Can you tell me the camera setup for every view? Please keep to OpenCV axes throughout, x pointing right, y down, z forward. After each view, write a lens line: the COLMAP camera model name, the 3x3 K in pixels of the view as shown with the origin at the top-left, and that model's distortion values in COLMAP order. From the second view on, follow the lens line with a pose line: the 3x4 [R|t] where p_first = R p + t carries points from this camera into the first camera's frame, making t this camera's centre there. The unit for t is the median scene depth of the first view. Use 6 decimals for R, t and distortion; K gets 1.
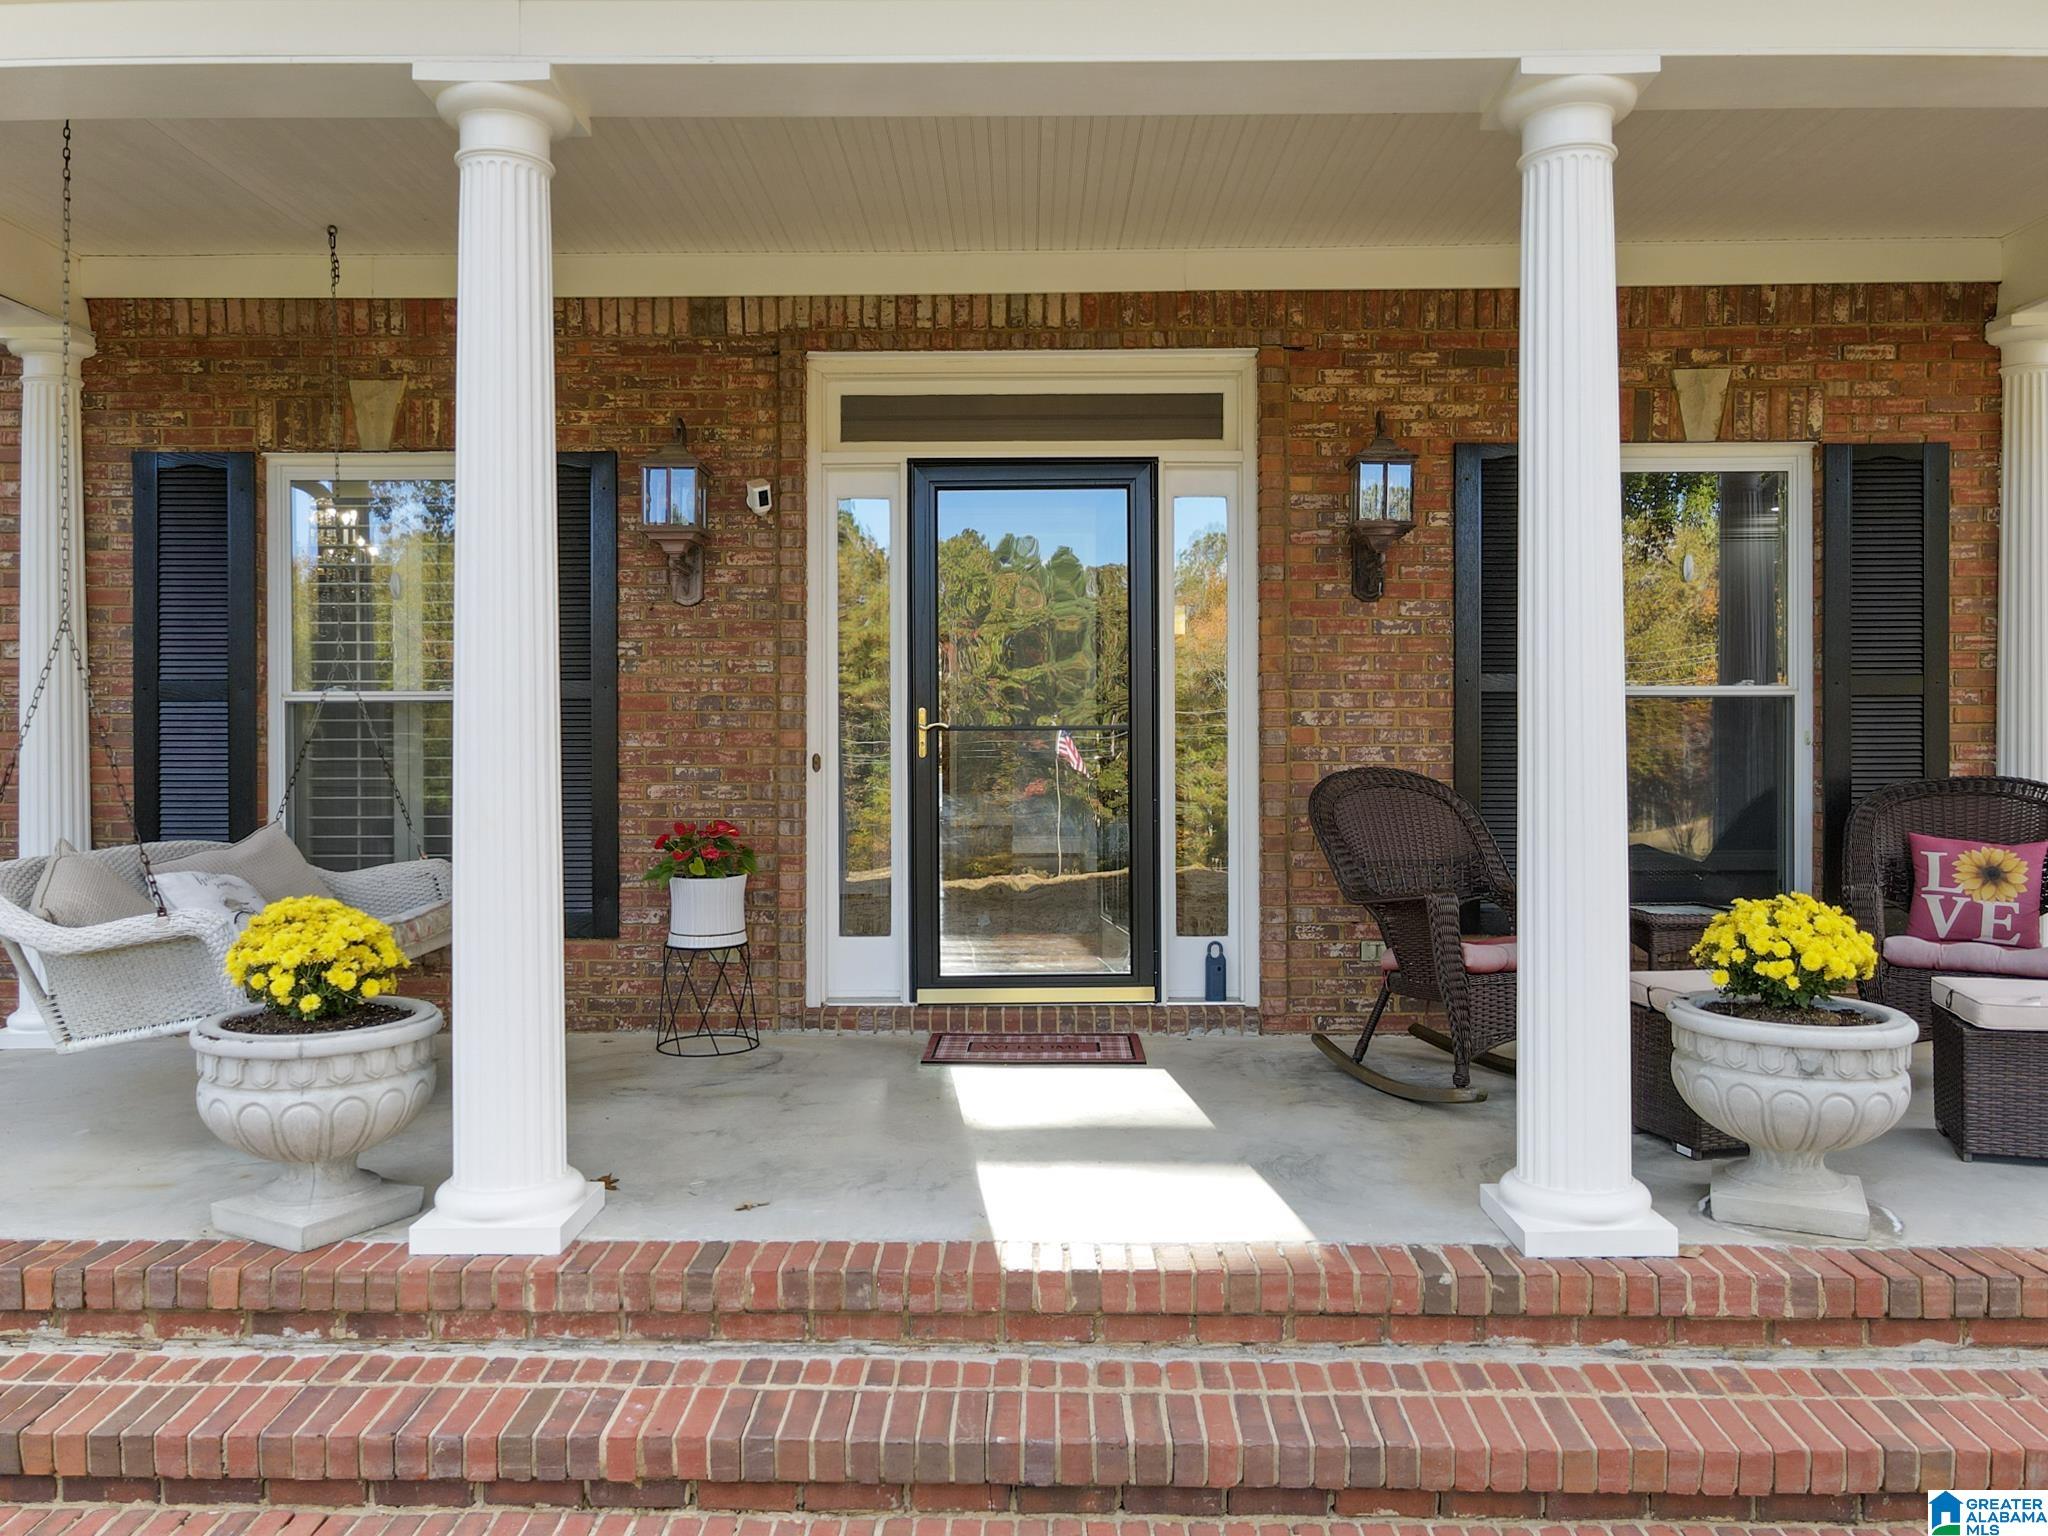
lens RADIAL K [[1507.3, 0, 1028.2], [0, 1507.3, 731.1], [0, 0, 1]] dist [-0.002486, 0.028825]
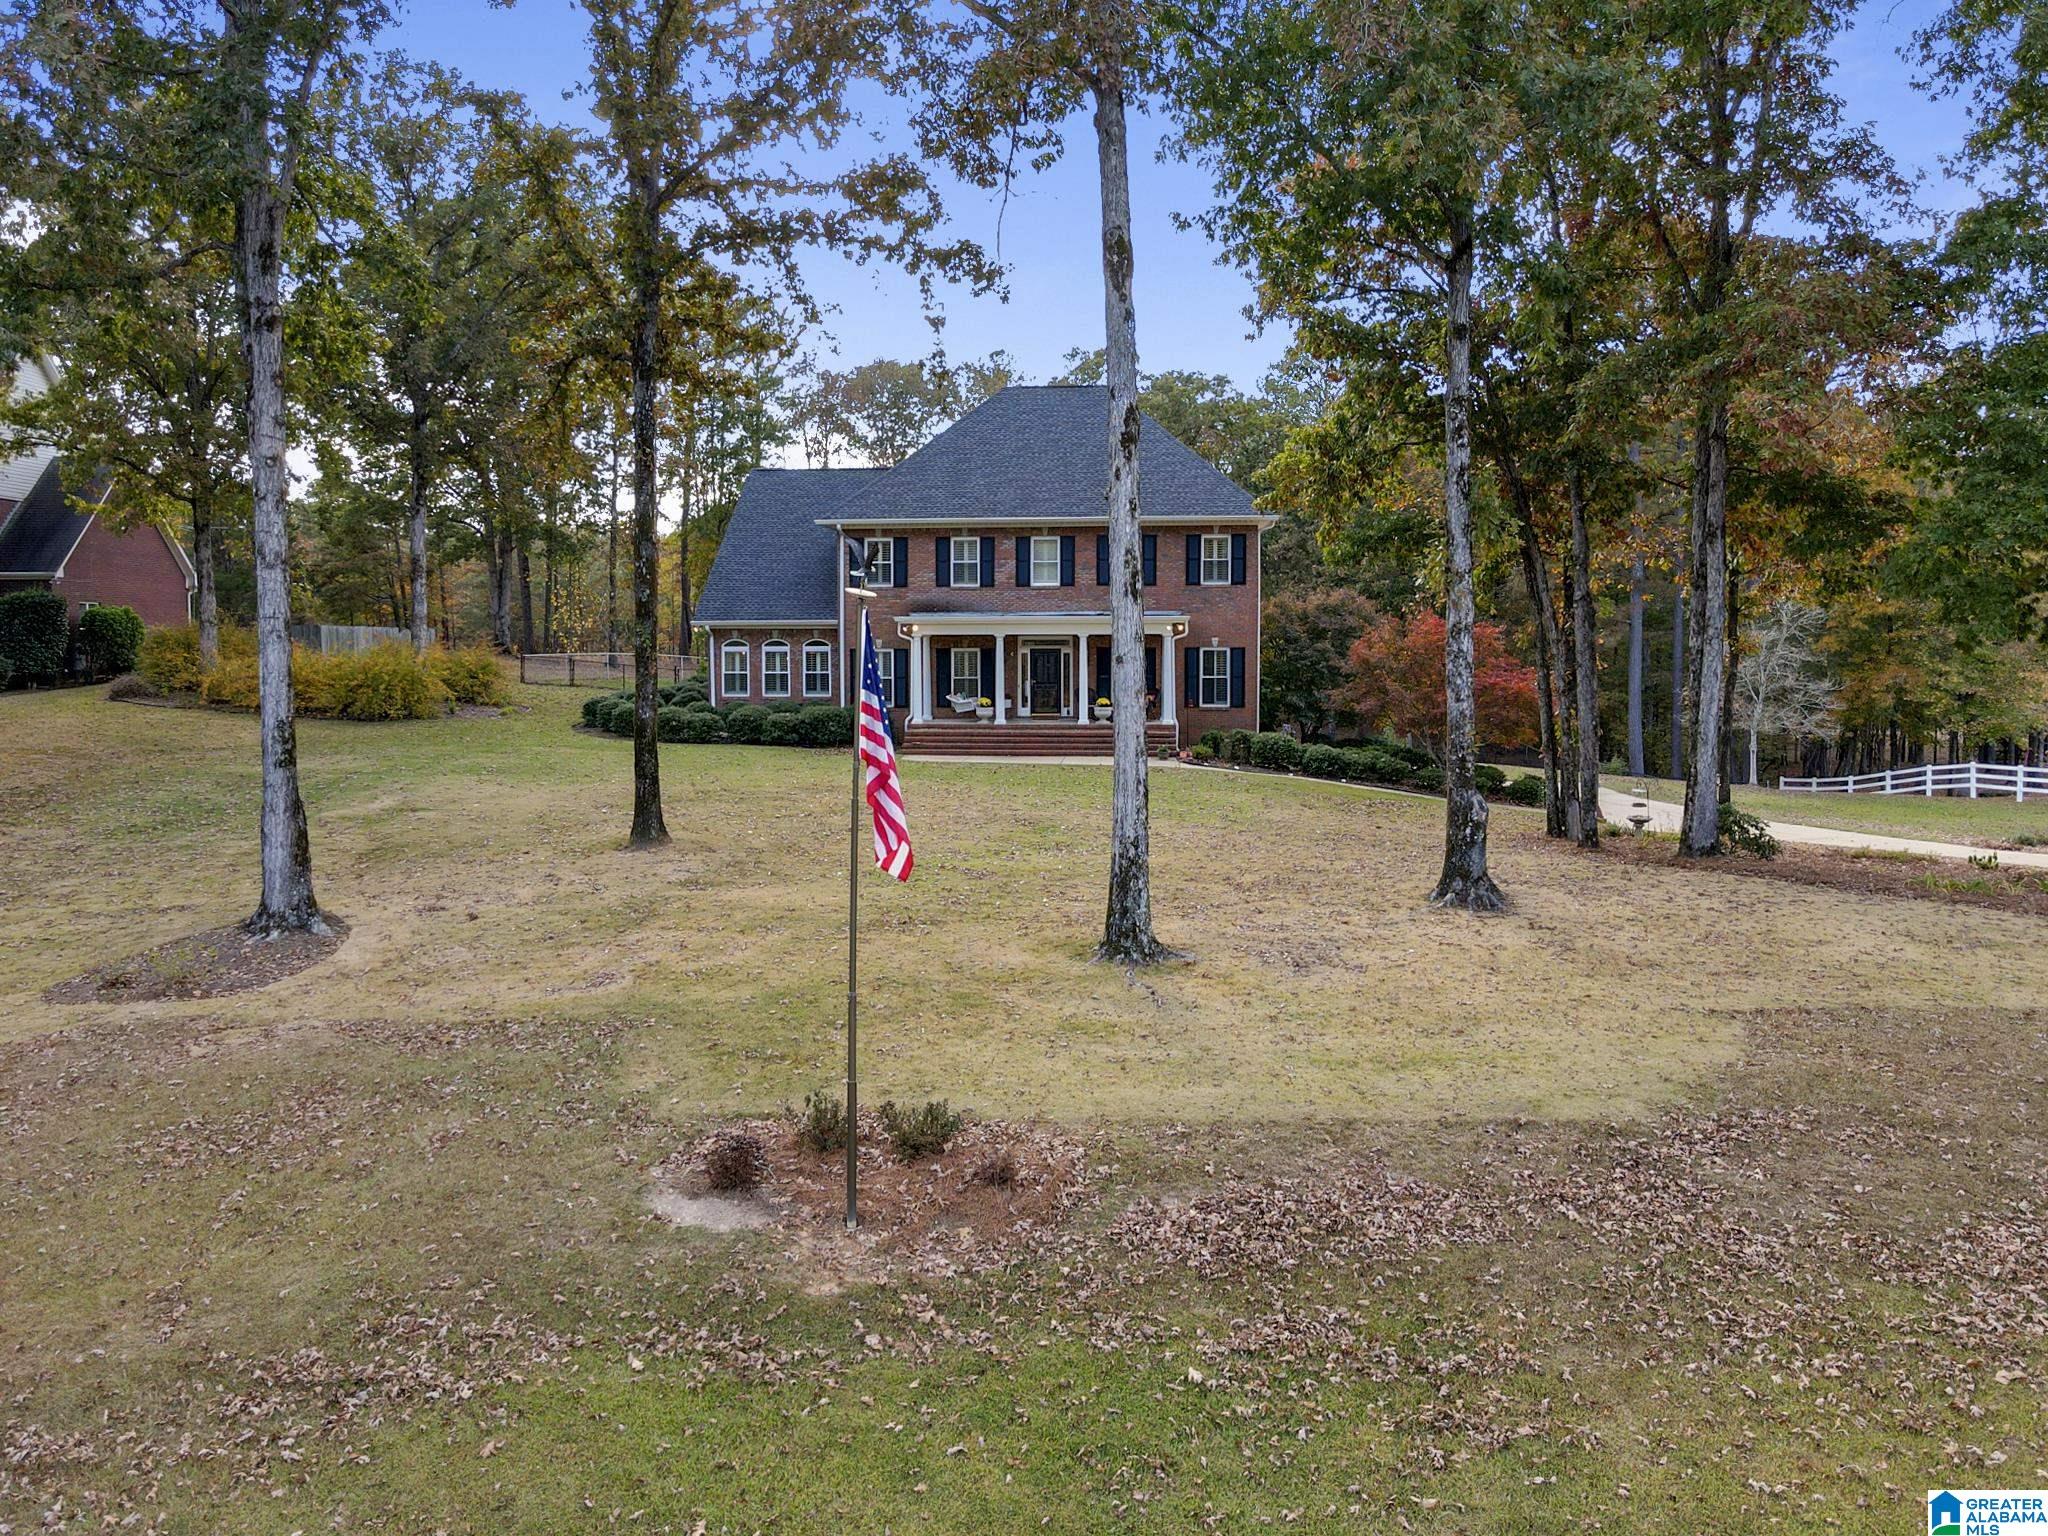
lens RADIAL K [[1507.3, 0, 1028.2], [0, 1507.3, 731.1], [0, 0, 1]] dist [-0.002486, 0.028825]
pose [[0.997907, 0.002837, -0.064602, 0.441834], [0.001621, 0.997626, 0.068847, -0.300408], [0.064643, -0.068807, 0.995533, -7.229001]]
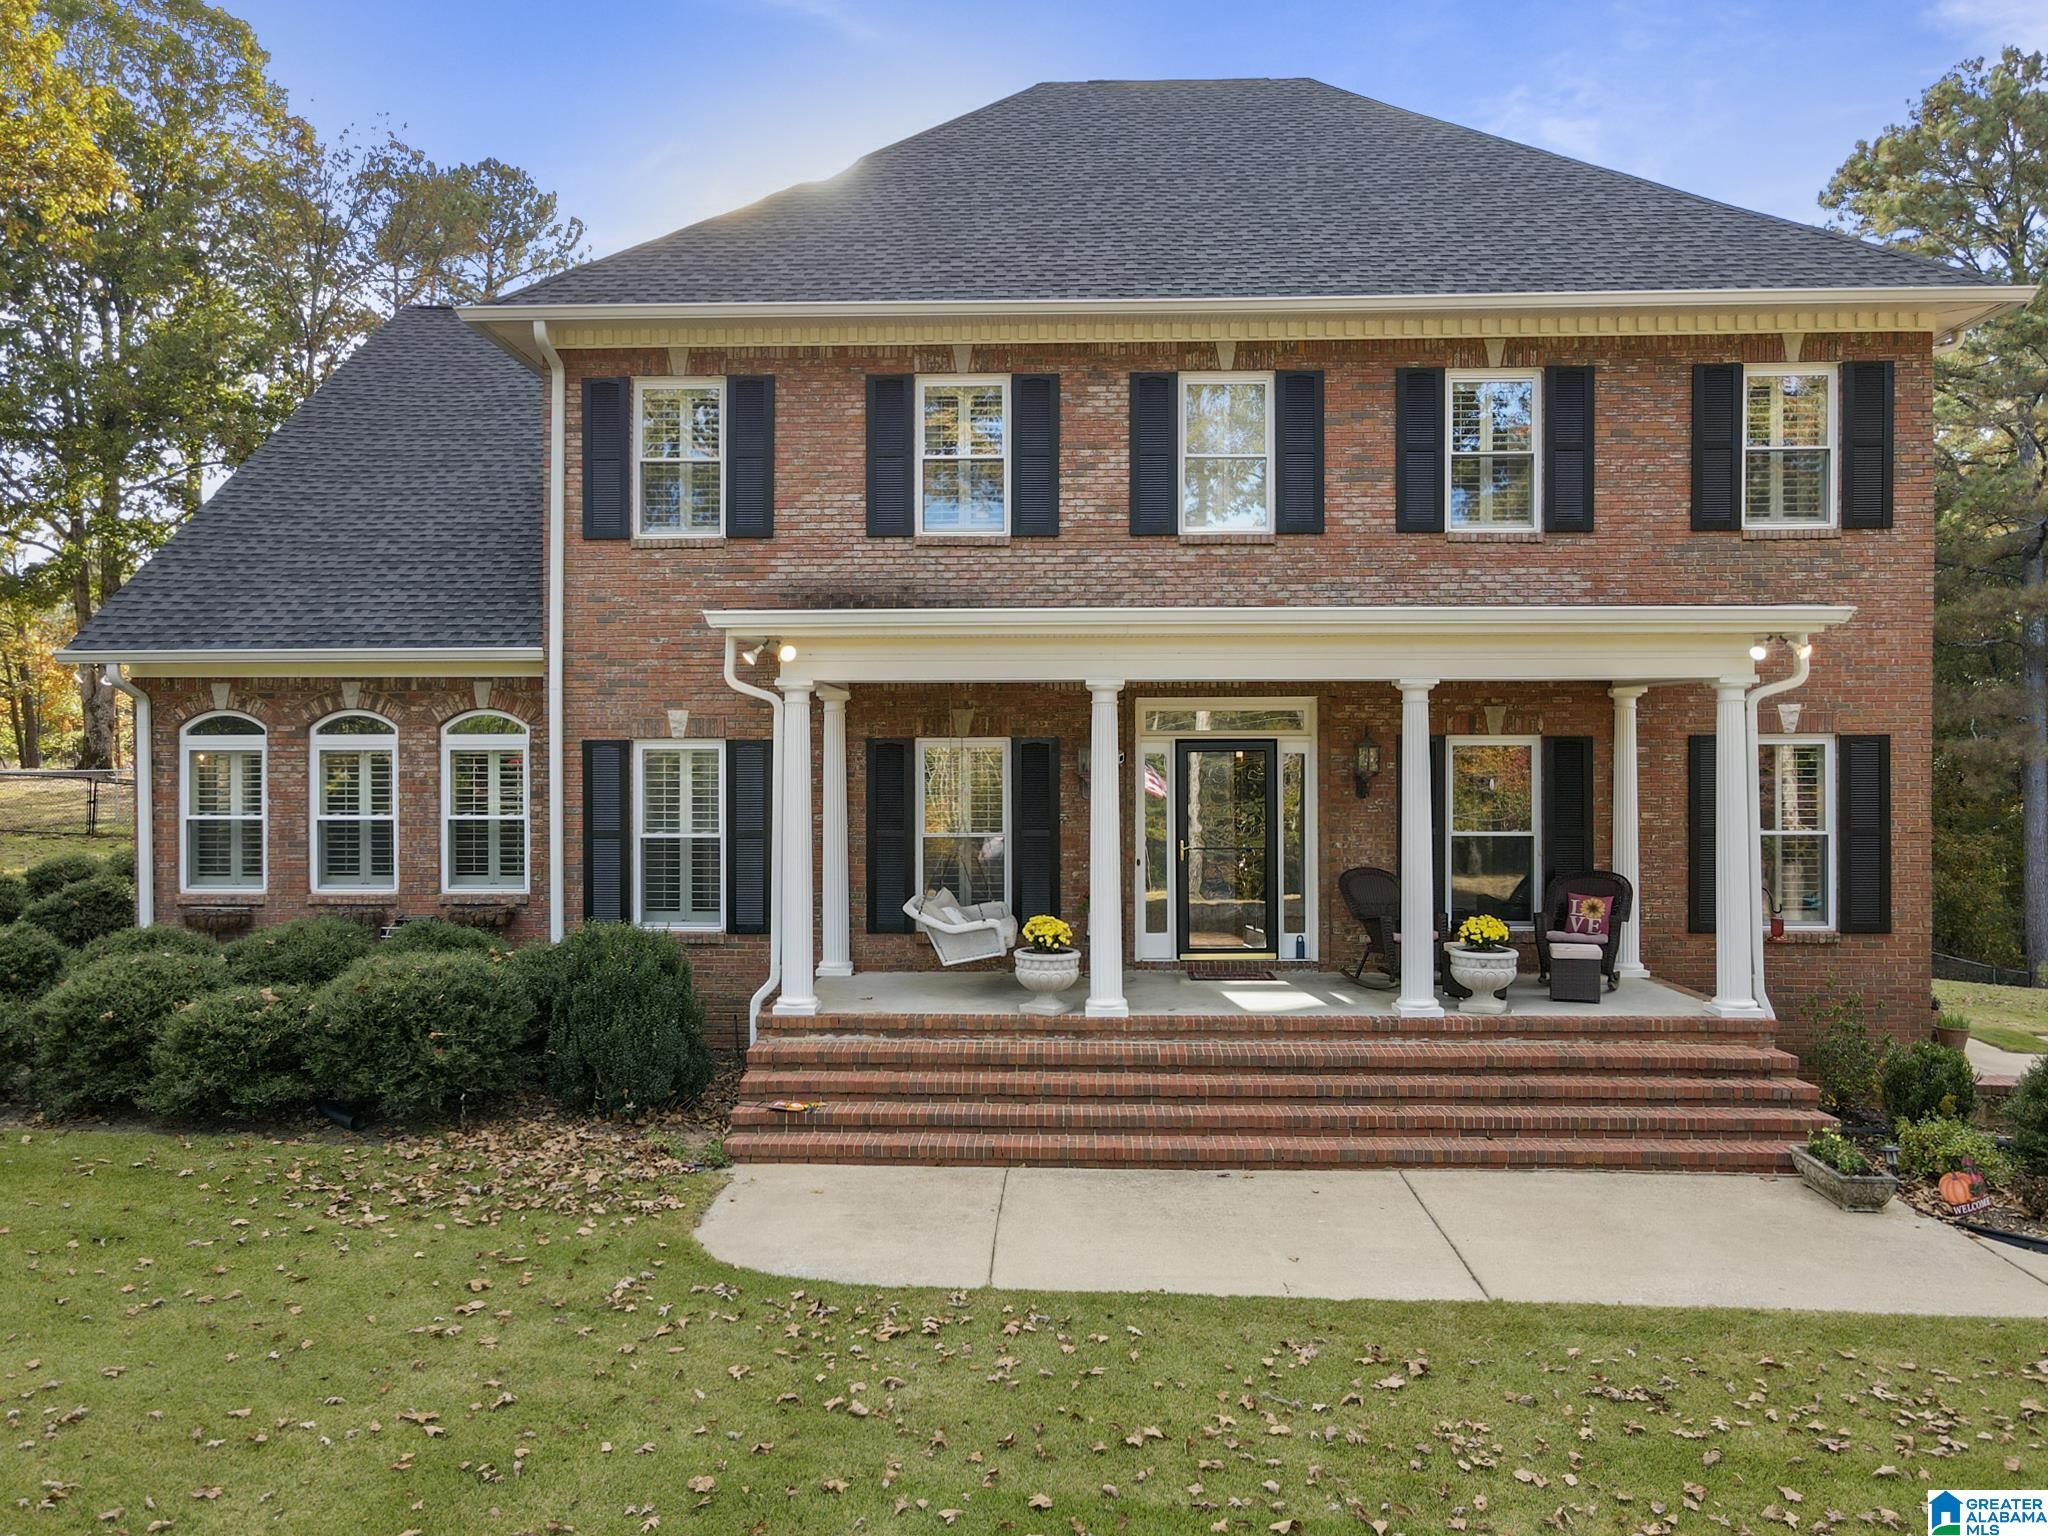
lens RADIAL K [[1509.0, 0, 1024.0], [0, 1509.0, 768.0], [0, 0, 1]] dist [-0.001220, -0.000491]
pose [[0.999892, -0.000268, -0.014706, -0.297561], [0.000400, 0.999960, 0.008946, -0.159106], [0.014703, -0.008951, 0.999852, -1.503828]]
